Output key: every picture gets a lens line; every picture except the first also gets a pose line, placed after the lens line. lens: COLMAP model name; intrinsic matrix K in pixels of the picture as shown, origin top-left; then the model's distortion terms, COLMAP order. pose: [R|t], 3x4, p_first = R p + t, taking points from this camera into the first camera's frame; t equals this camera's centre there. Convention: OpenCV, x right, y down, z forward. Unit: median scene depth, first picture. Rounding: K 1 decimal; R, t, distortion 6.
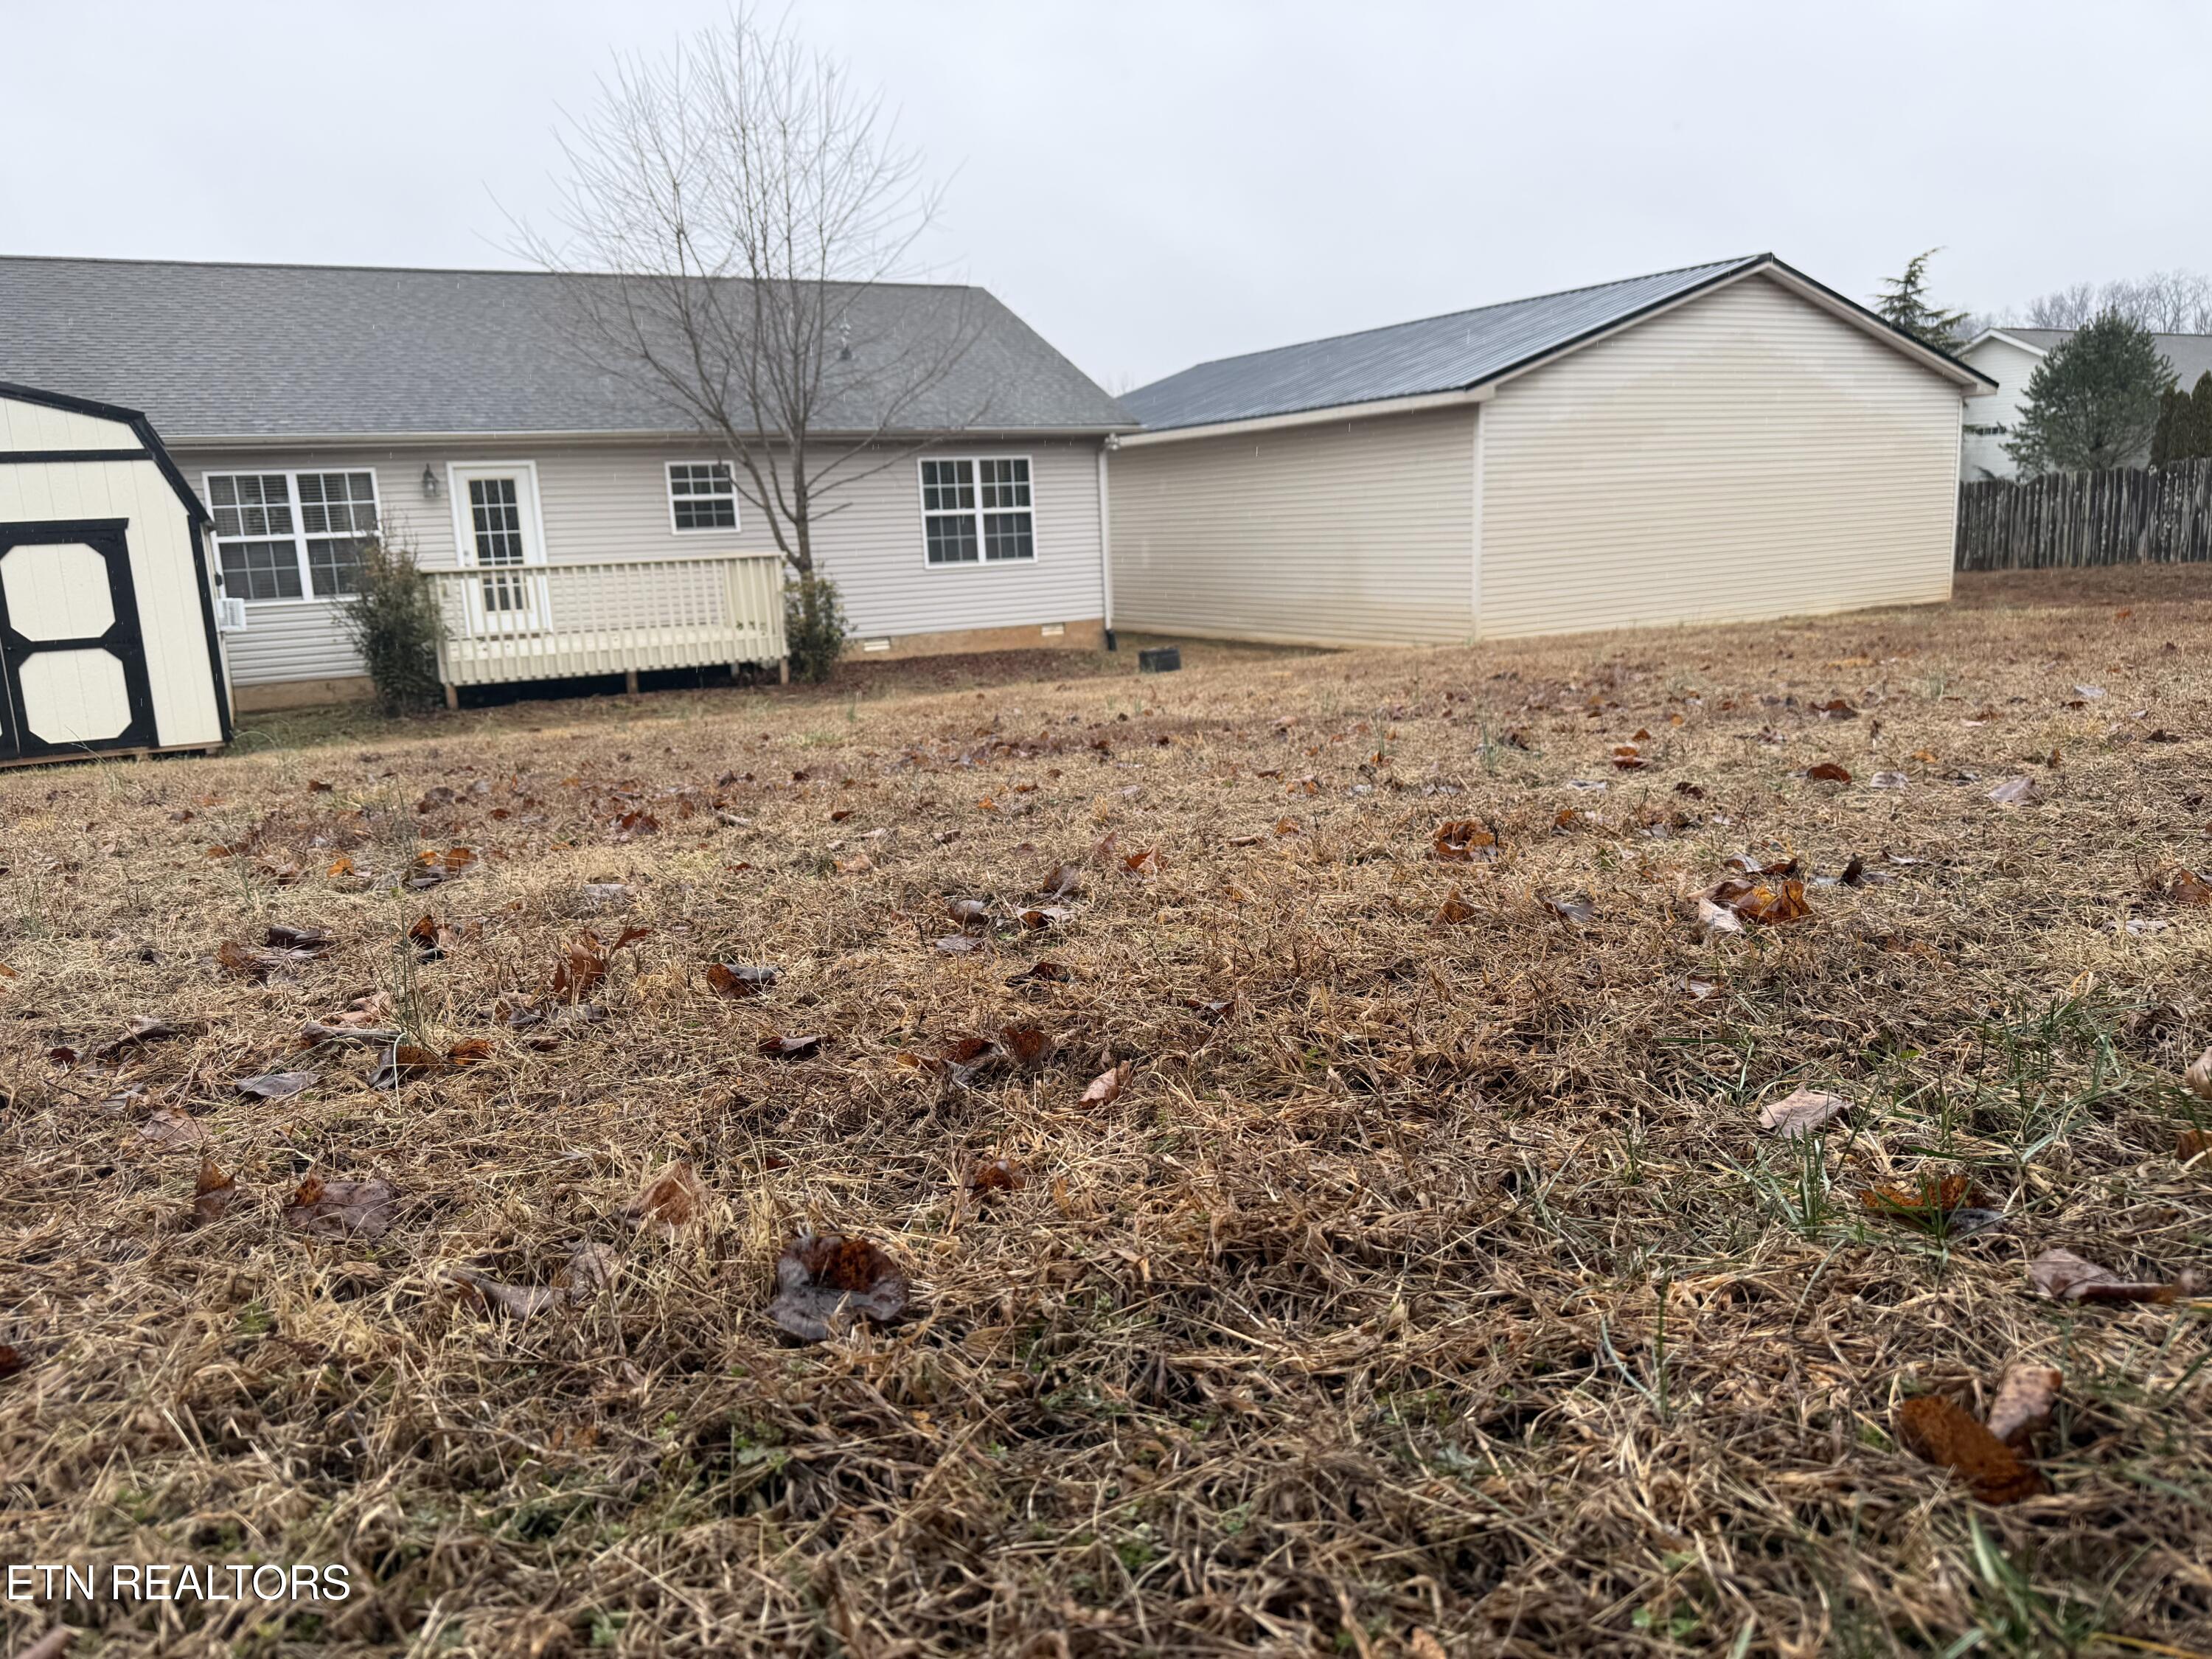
lens RADIAL K [[1563.6, 0, 1101.7], [0, 1563.6, 828.6], [0, 0, 1]] dist [0.086858, -0.117573]
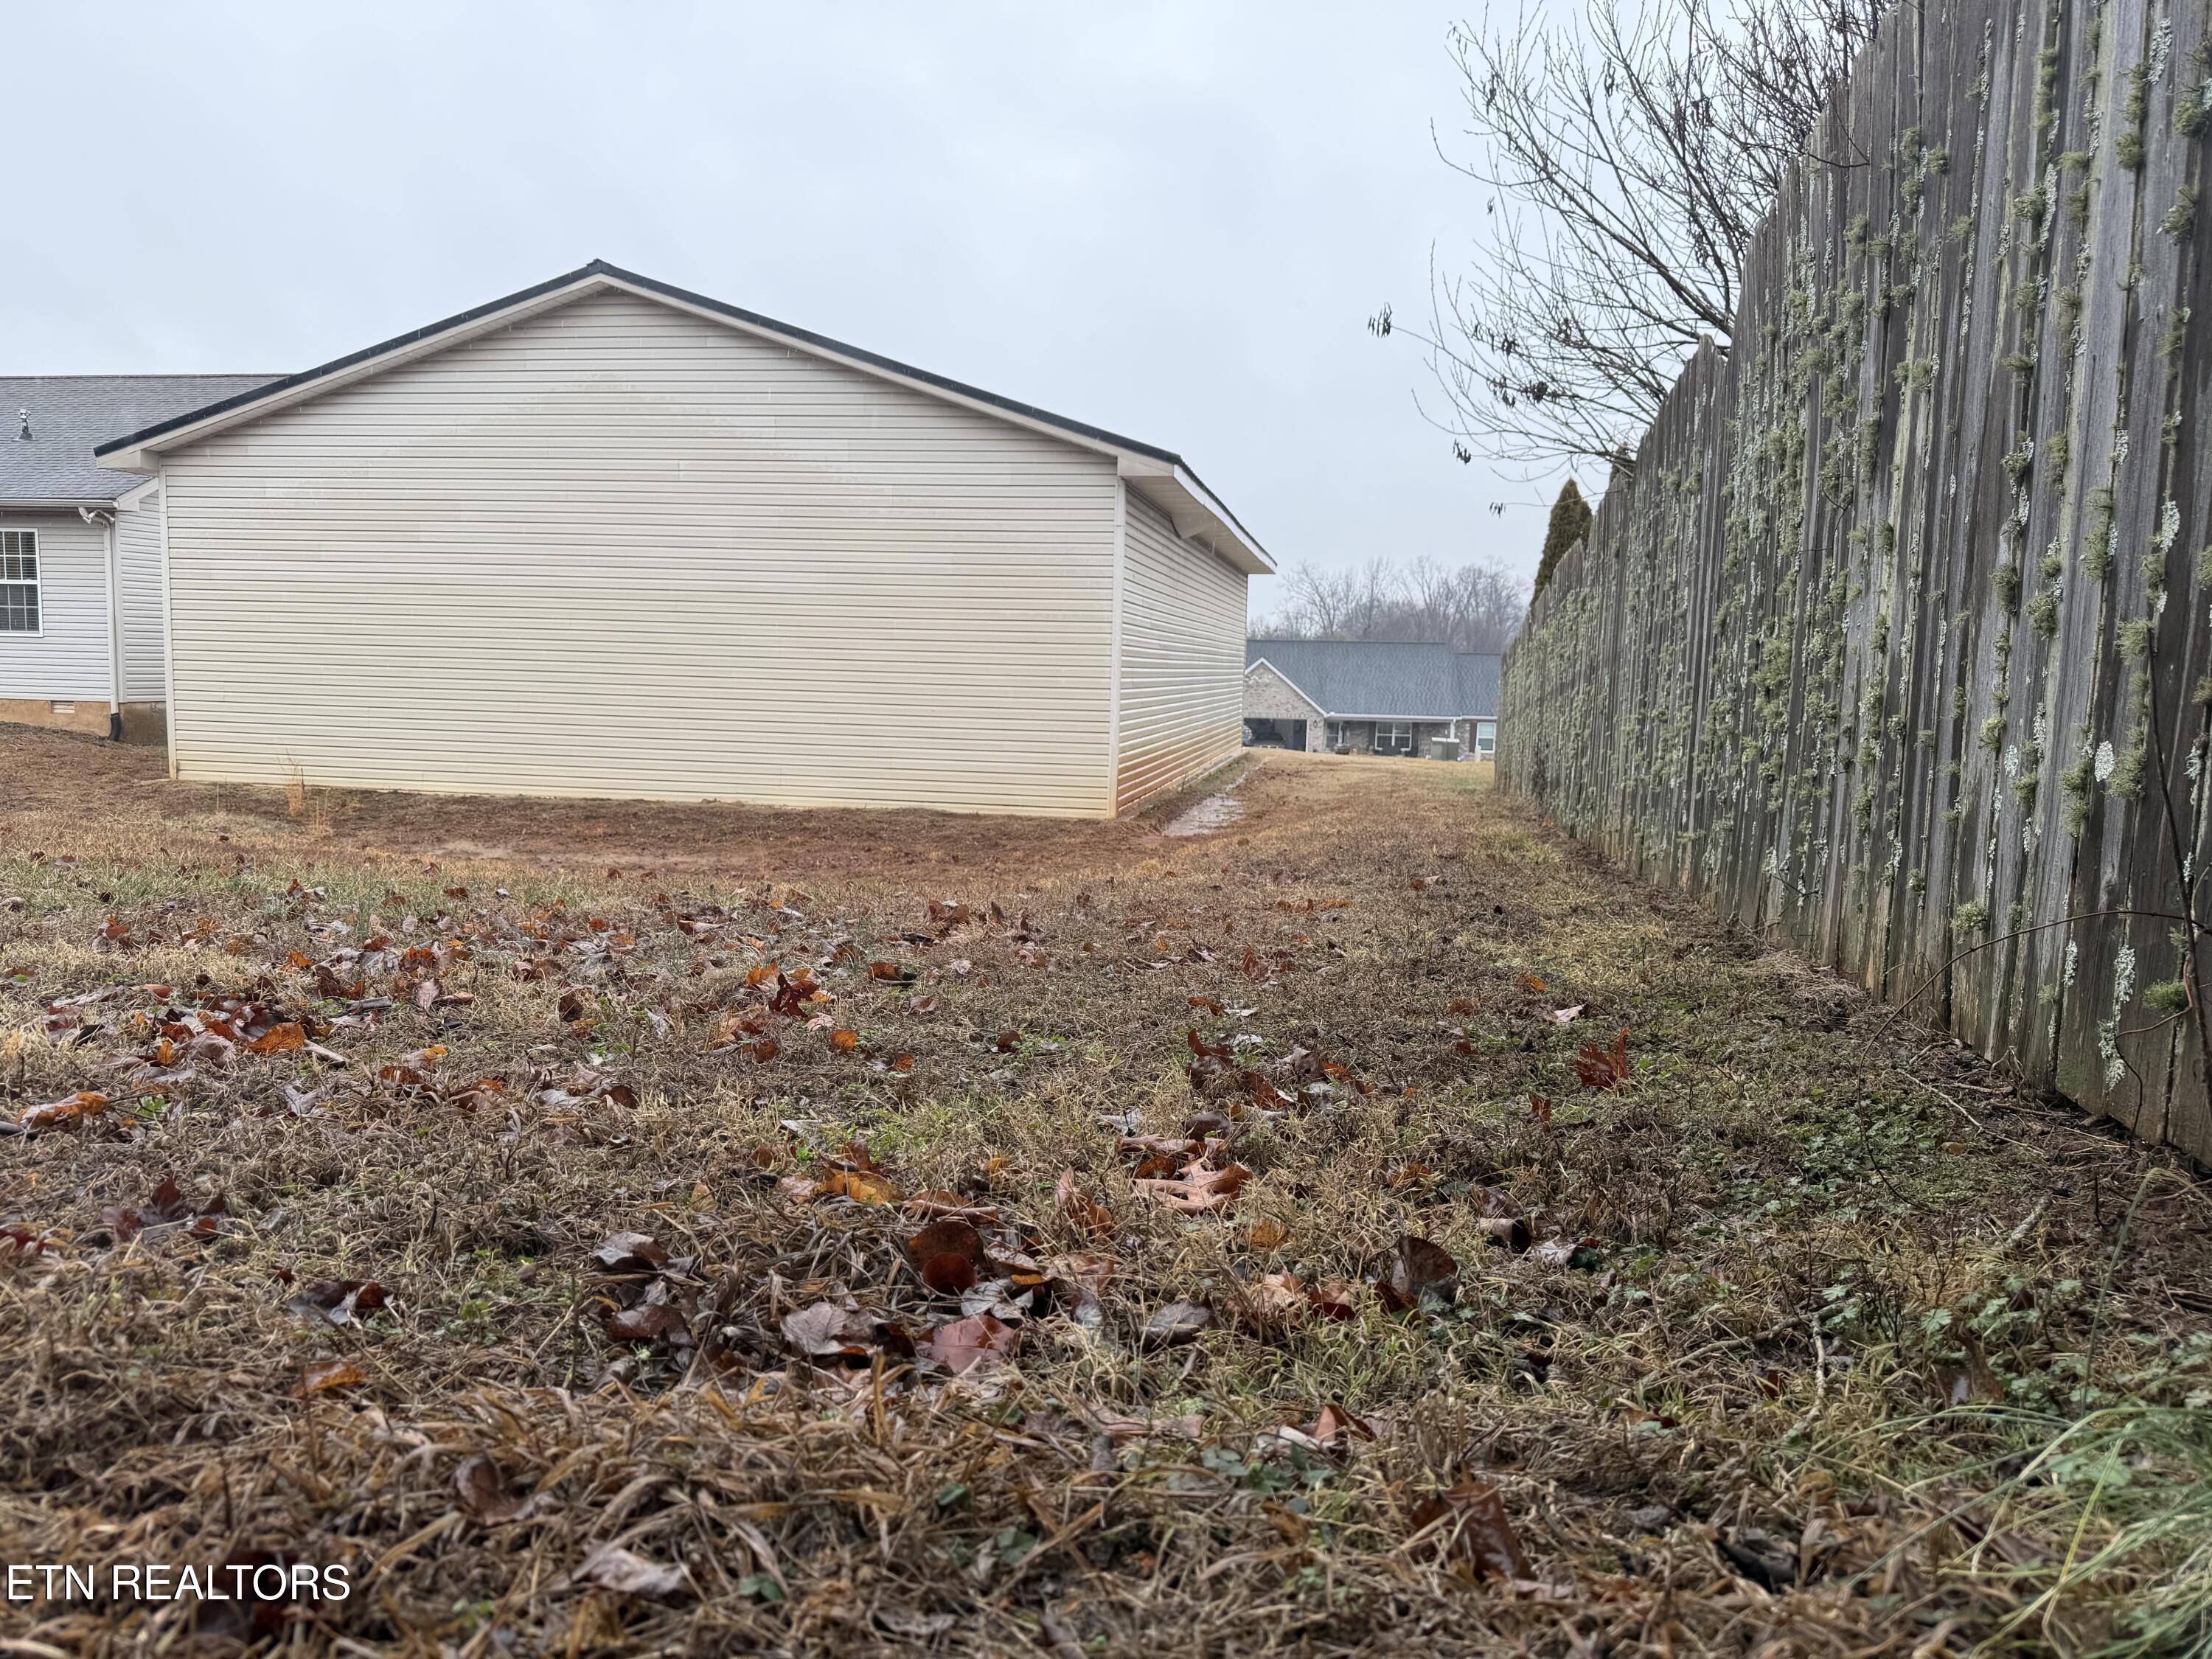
lens RADIAL K [[1563.6, 0, 1101.7], [0, 1563.6, 828.6], [0, 0, 1]] dist [0.086858, -0.117573]
pose [[0.773542, 0.127609, -0.620765, 4.437366], [-0.179913, 0.983436, -0.022029, -0.609559], [0.607671, 0.128724, 0.783687, 2.630512]]
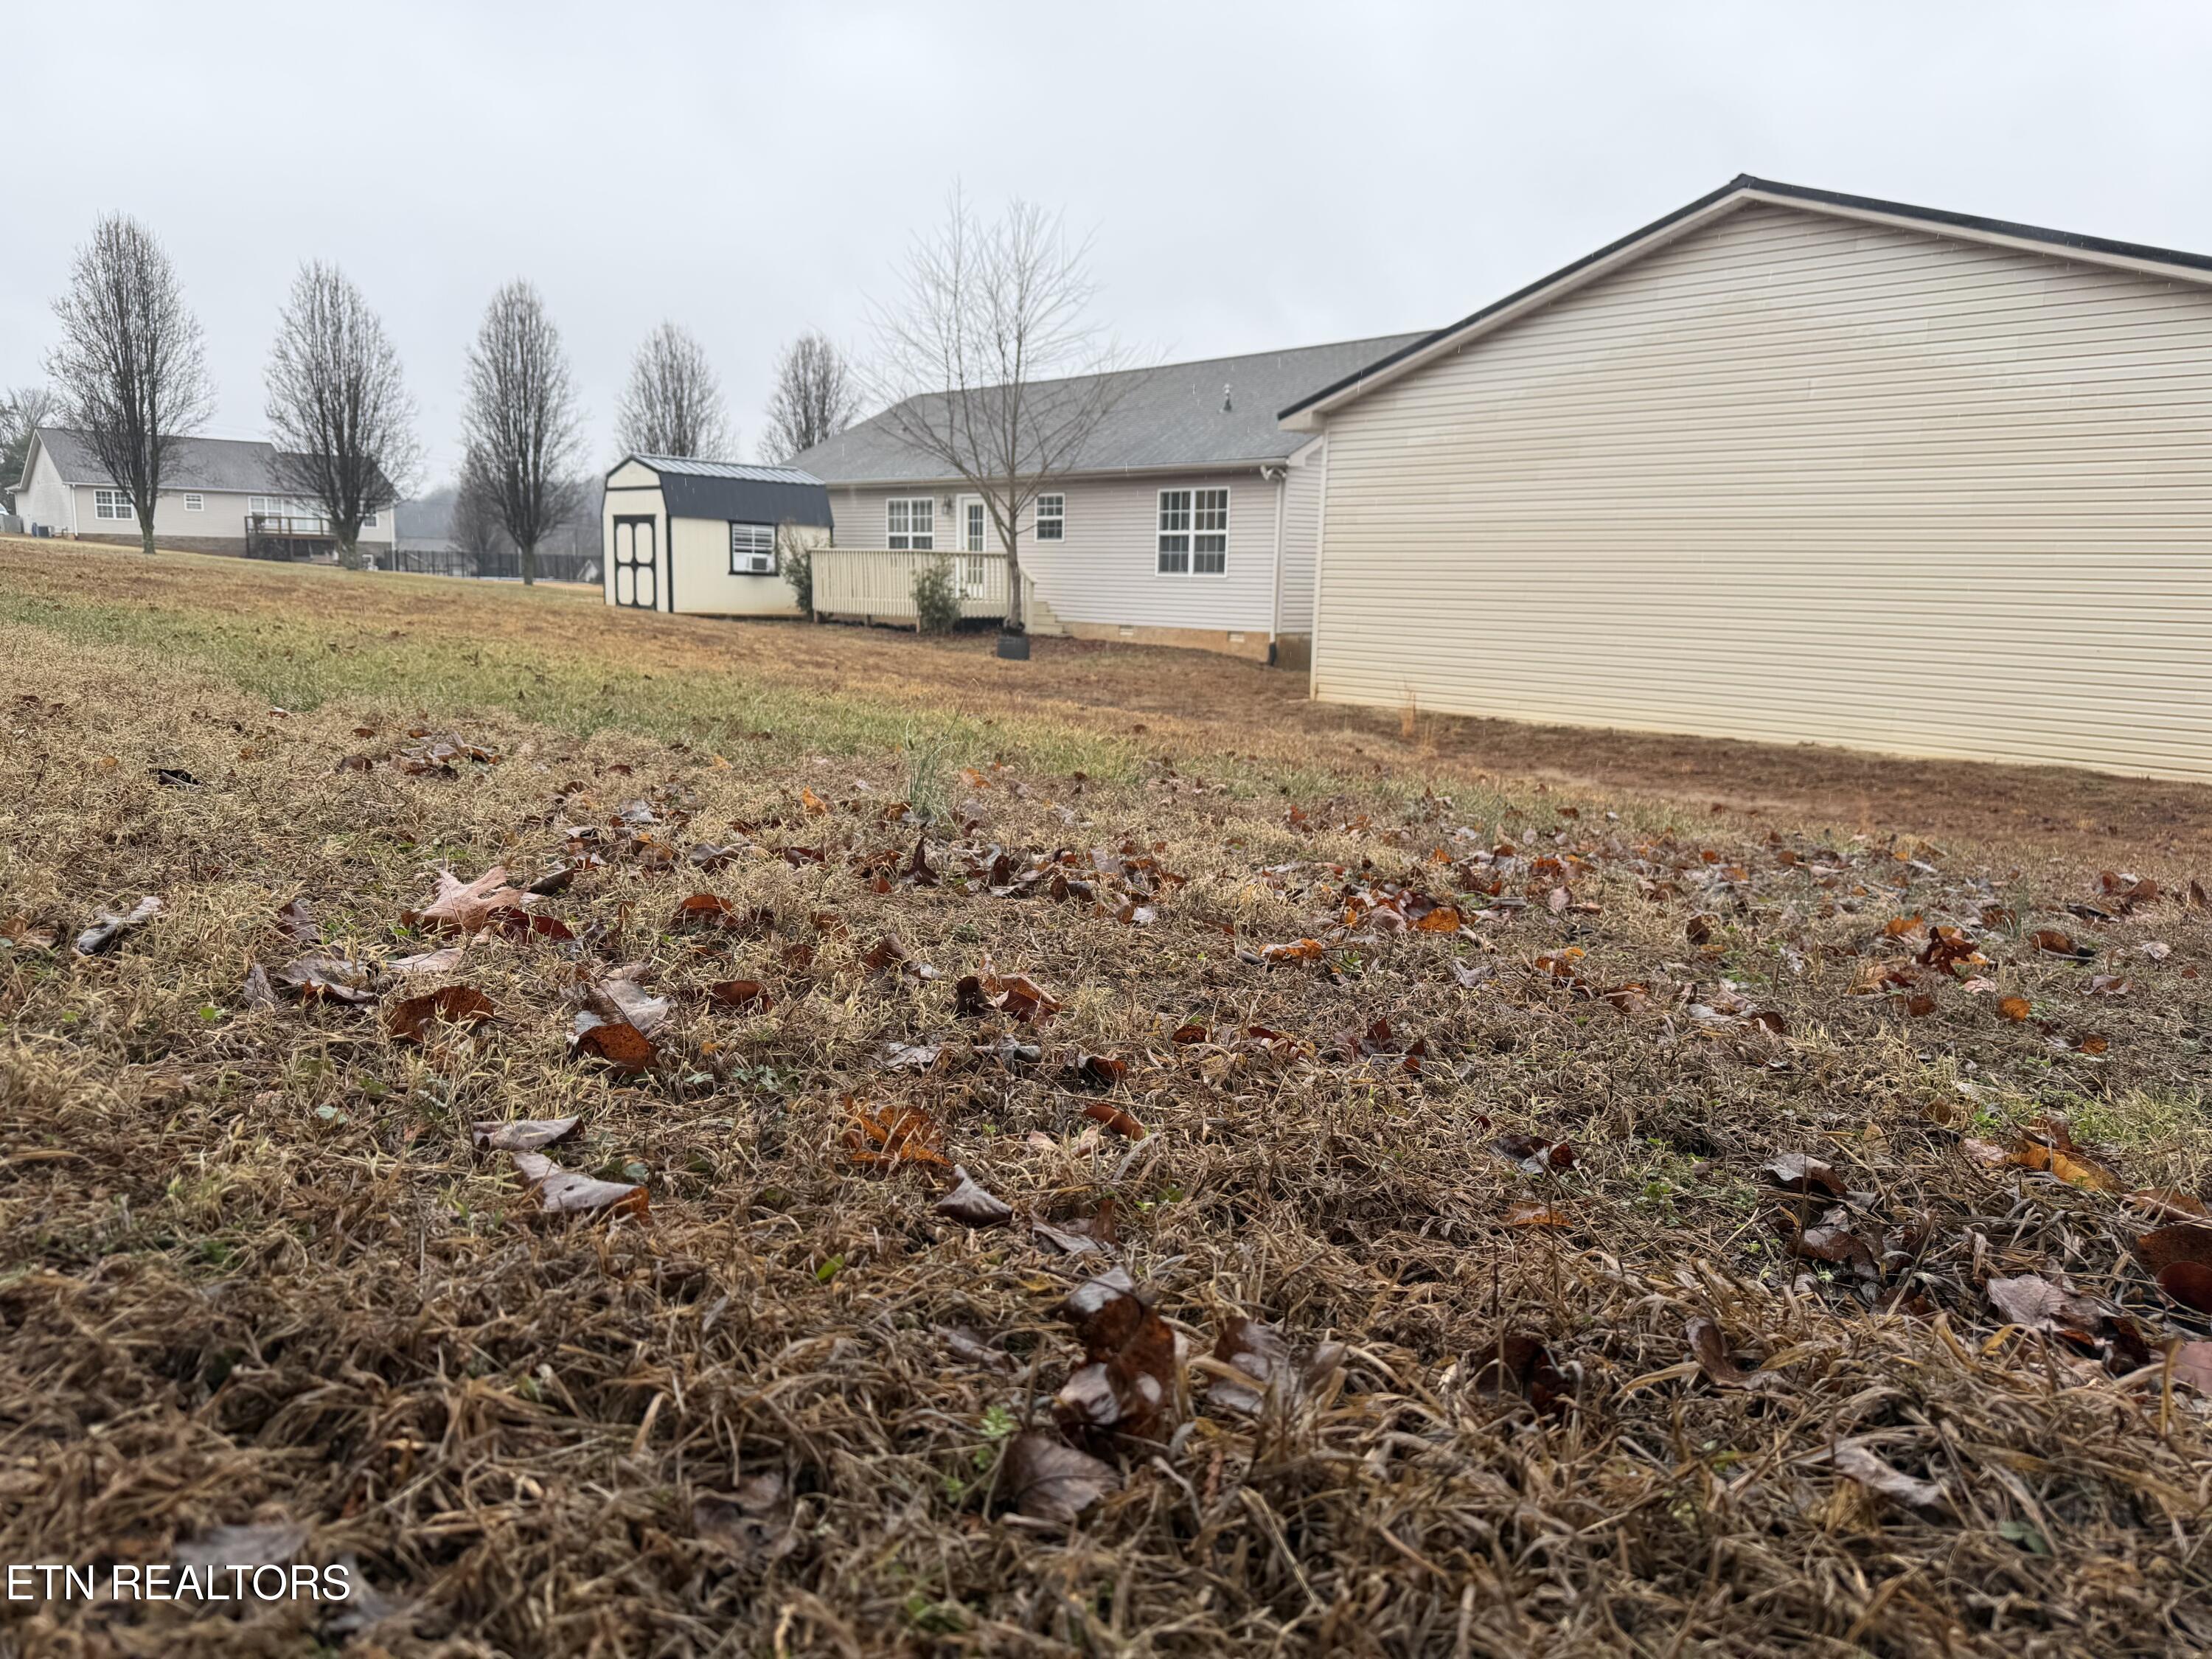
lens RADIAL K [[1554.0, 0, 1101.5], [0, 1554.0, 827.1], [0, 0, 1]] dist [0.128650, -0.171644]
pose [[0.222719, 0.203133, -0.953485, 4.433383], [-0.223054, 0.962724, 0.152999, -0.603375], [0.949022, 0.178603, 0.259727, 2.618579]]
